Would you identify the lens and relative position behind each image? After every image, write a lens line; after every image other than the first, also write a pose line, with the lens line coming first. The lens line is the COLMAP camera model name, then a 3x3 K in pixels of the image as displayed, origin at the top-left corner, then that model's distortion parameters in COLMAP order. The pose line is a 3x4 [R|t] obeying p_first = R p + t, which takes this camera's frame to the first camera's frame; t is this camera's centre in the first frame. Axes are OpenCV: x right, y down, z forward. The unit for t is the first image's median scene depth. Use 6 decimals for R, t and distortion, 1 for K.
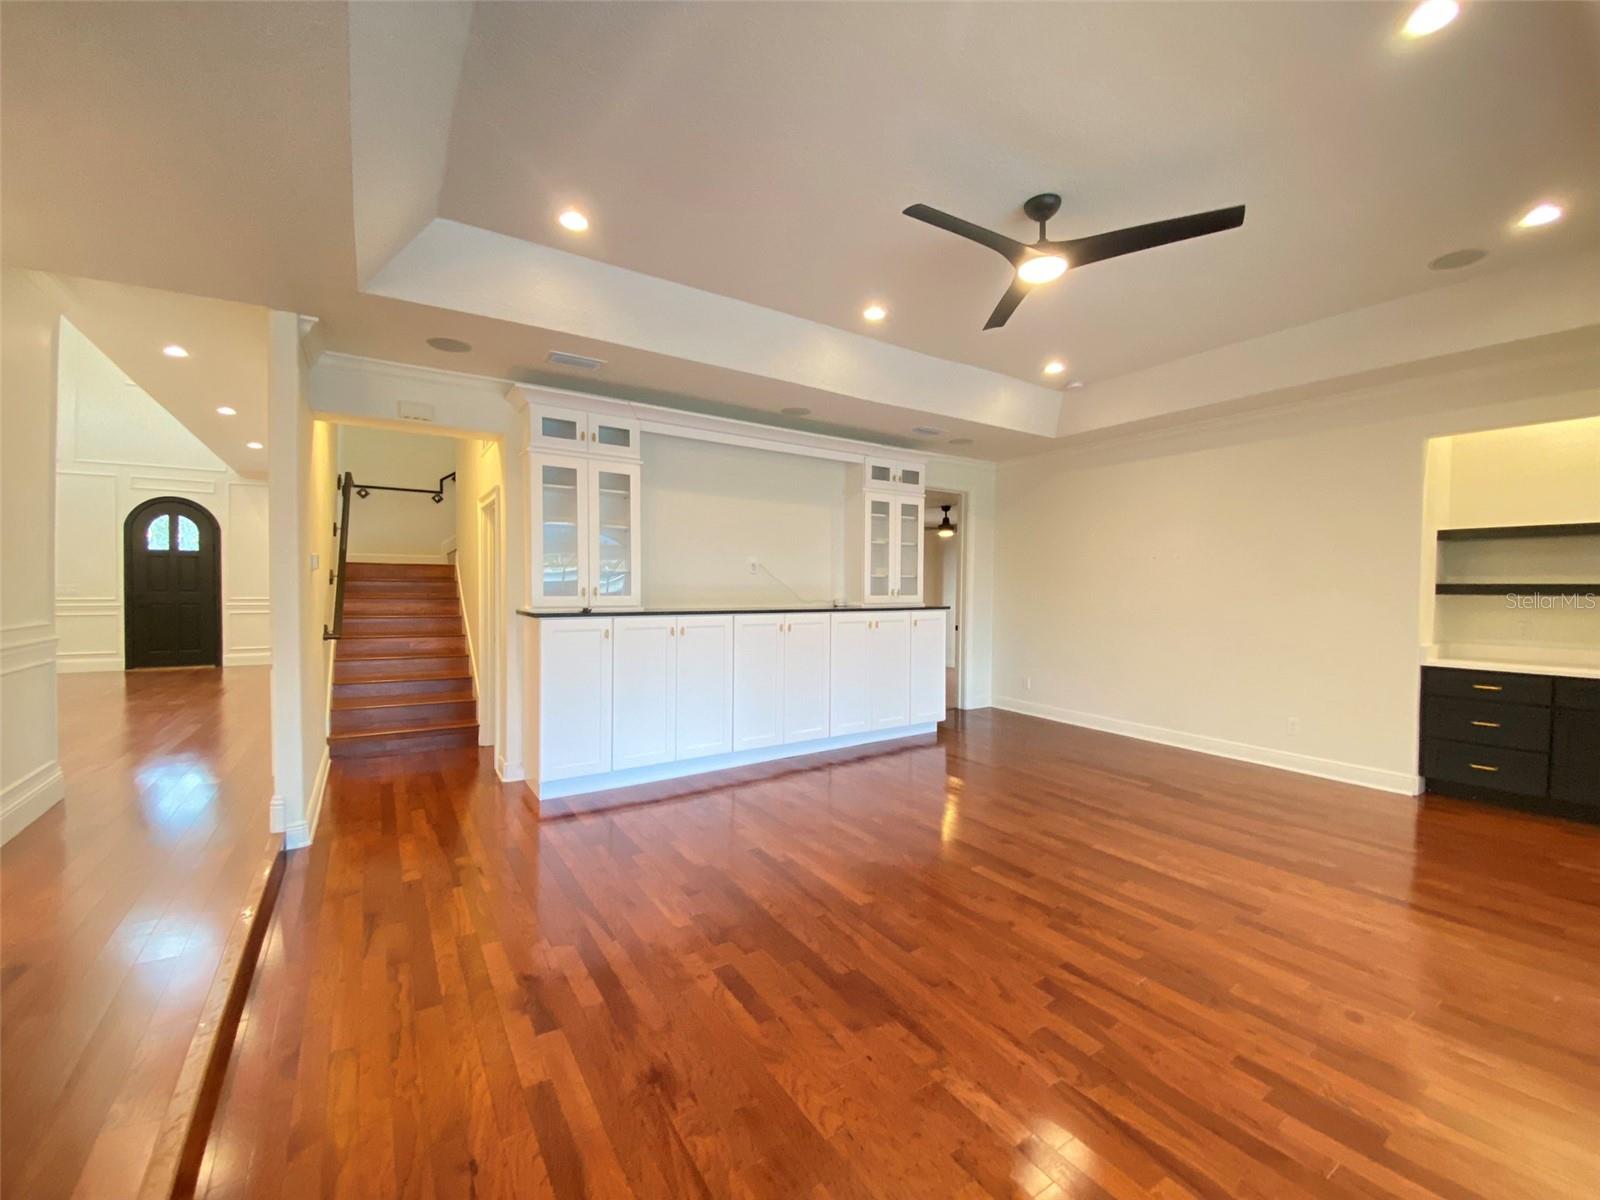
lens RADIAL K [[652.6, 0, 800.0], [0, 652.6, 600.0], [0, 0, 1]] dist [0.044079, -0.029124]
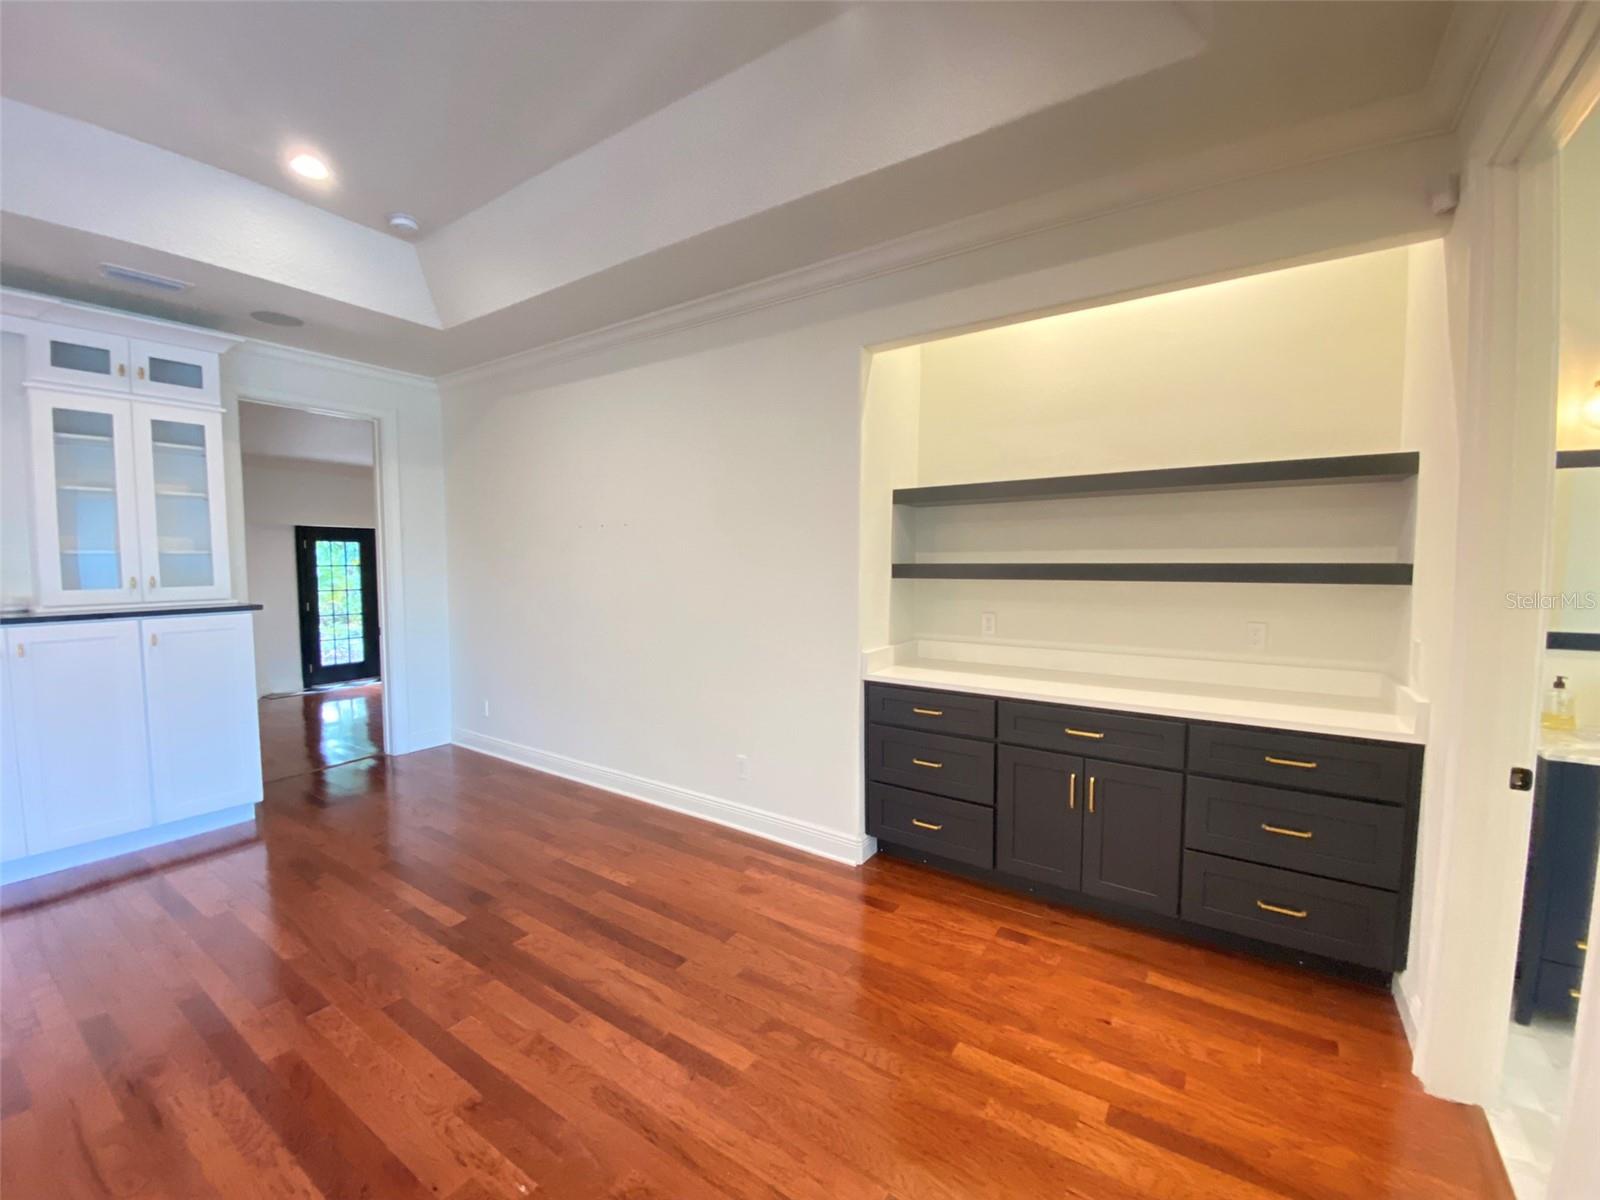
lens RADIAL K [[652.6, 0, 800.0], [0, 652.6, 600.0], [0, 0, 1]] dist [0.044079, -0.029124]
pose [[0.930277, -0.029272, 0.365689, 0.571487], [0.015062, 0.999019, 0.041652, -0.014667], [-0.366549, -0.033240, 0.929805, 0.355304]]
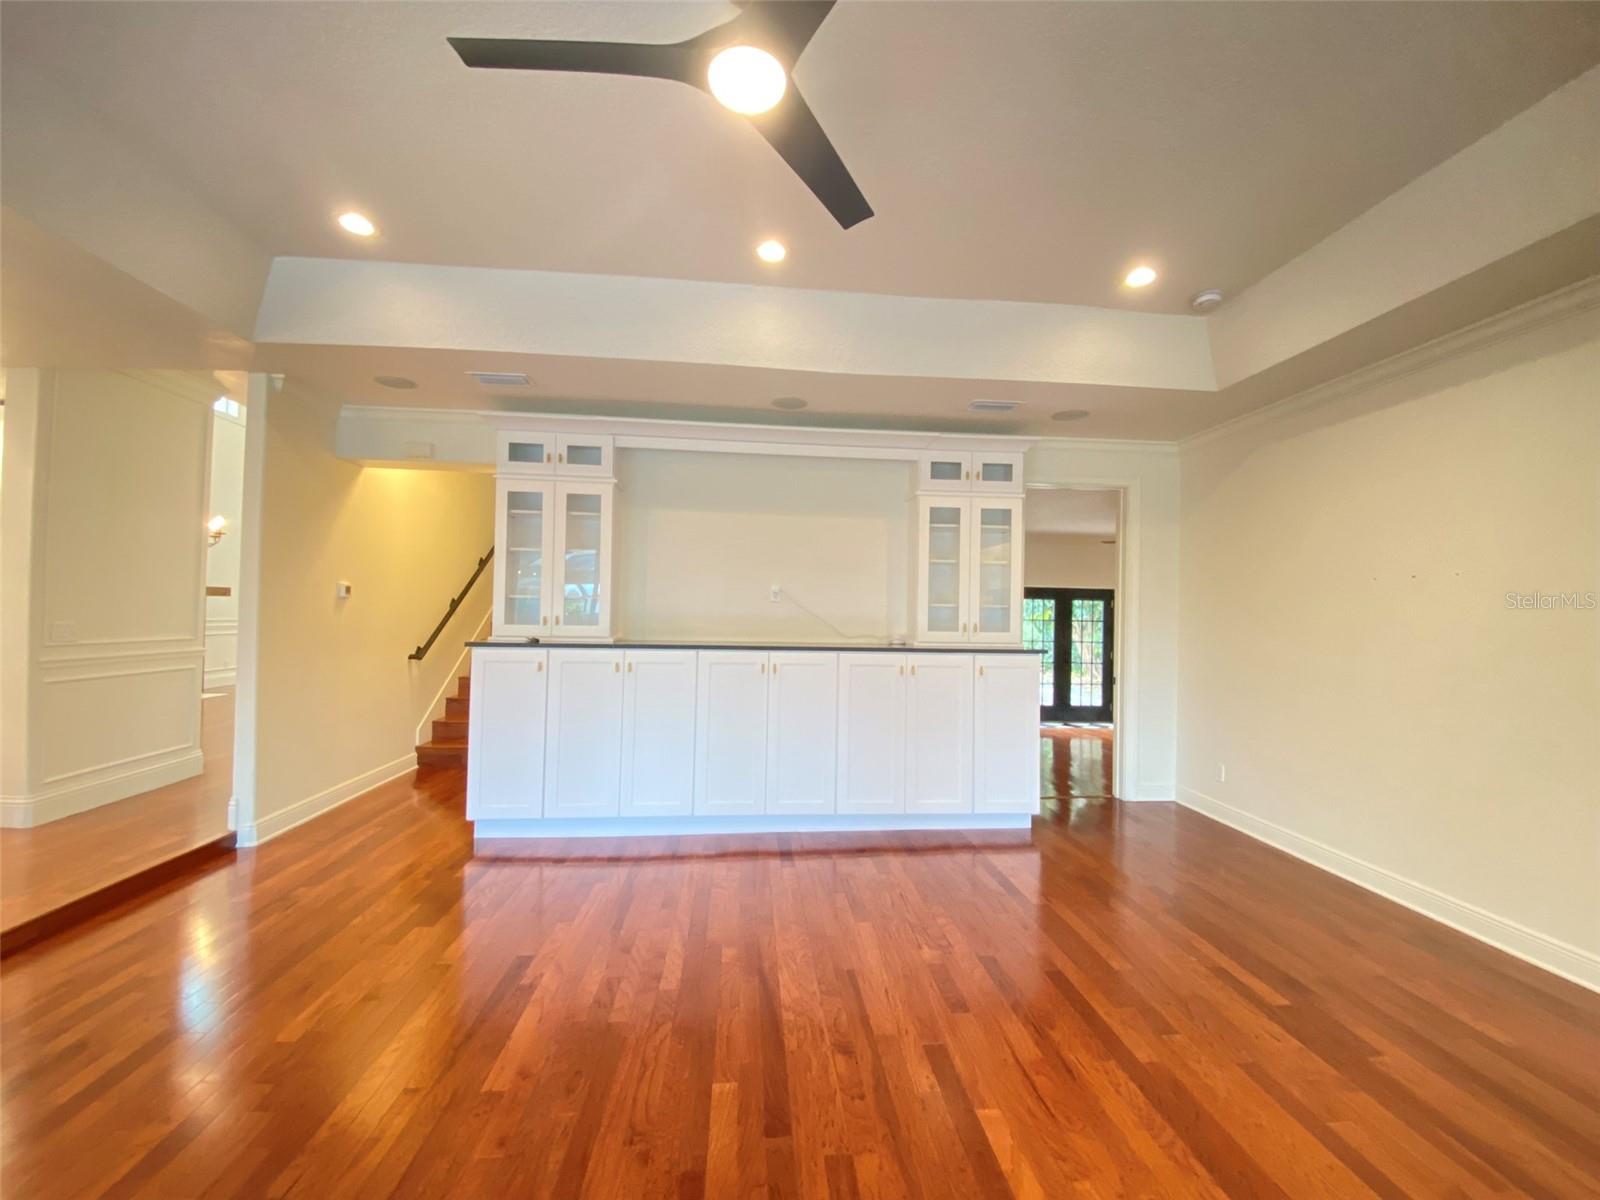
lens RADIAL K [[652.6, 0, 800.0], [0, 652.6, 600.0], [0, 0, 1]] dist [0.044079, -0.029124]
pose [[0.877170, -0.000250, -0.480181, 0.419030], [-0.022850, 0.998845, -0.042261, -0.009676], [0.479637, 0.048043, 0.876151, 0.320214]]
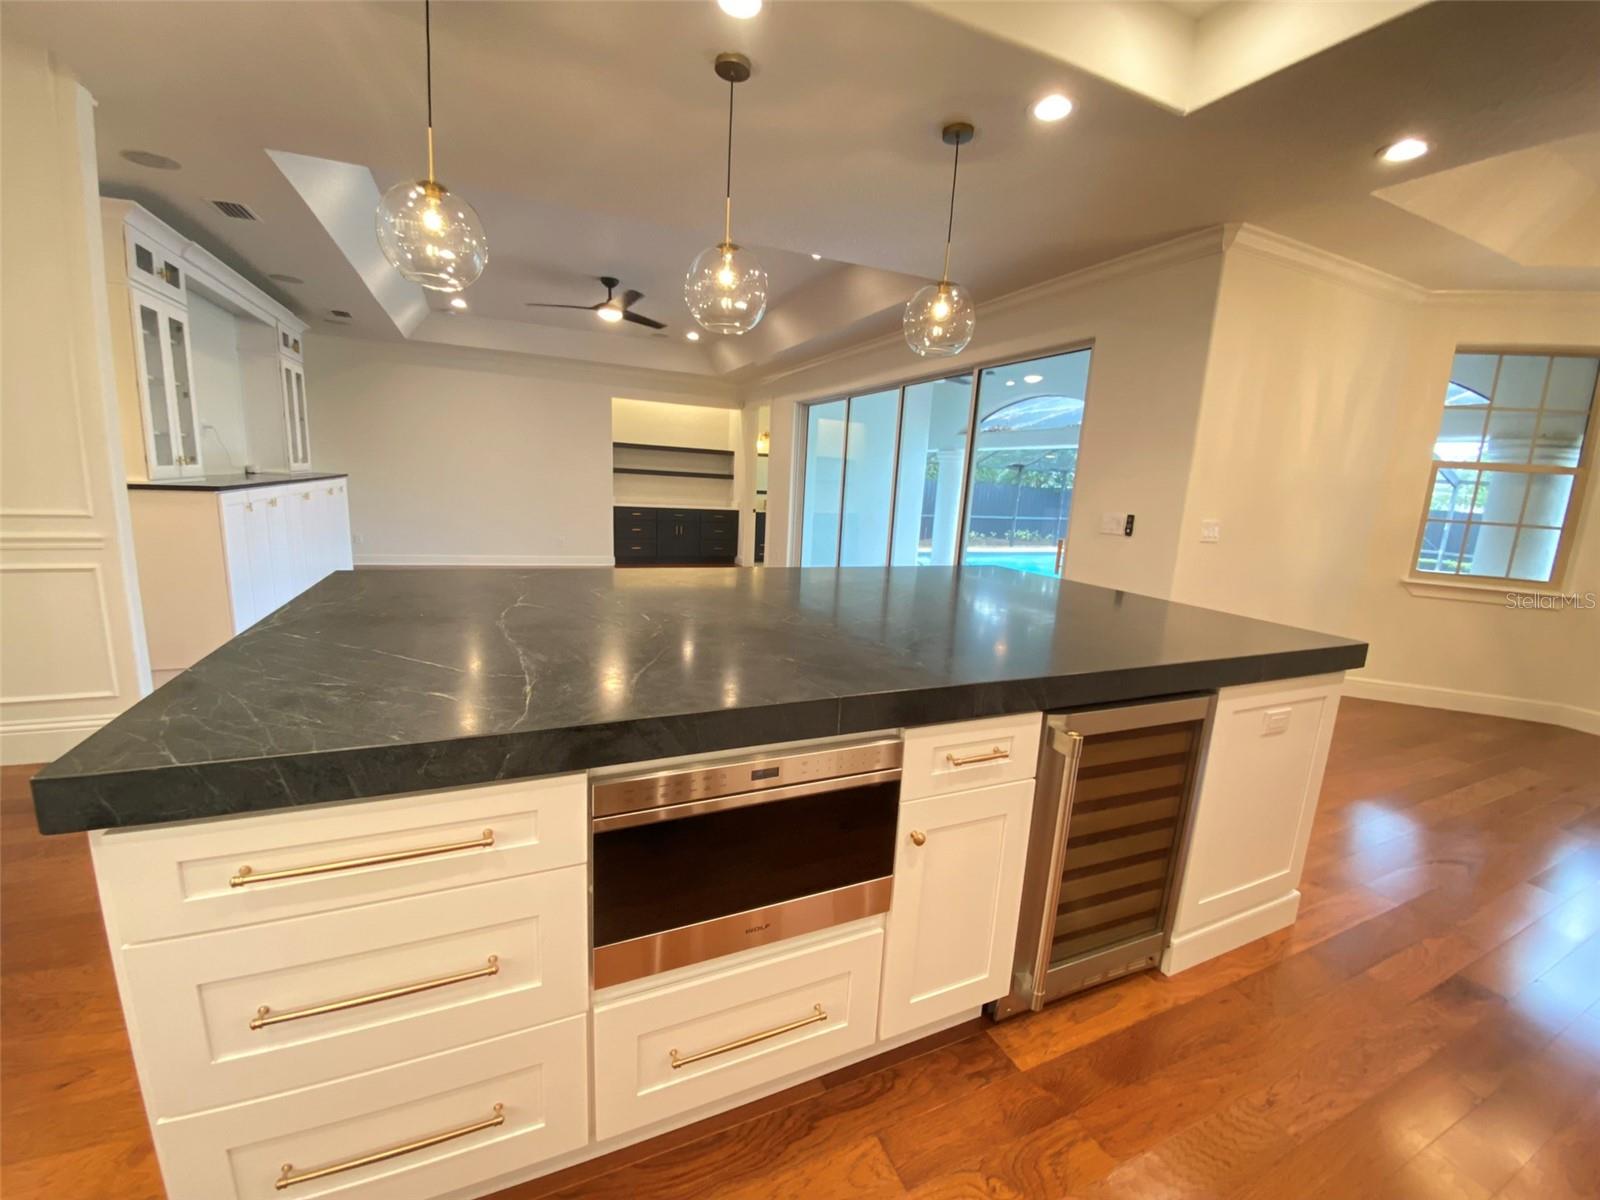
lens RADIAL K [[652.6, 0, 800.0], [0, 652.6, 600.0], [0, 0, 1]] dist [0.044079, -0.029124]
pose [[0.184813, -0.175129, 0.967044, -1.003130], [-0.030165, 0.982520, 0.183697, -0.011809], [-0.982311, -0.063120, 0.176300, 0.000203]]
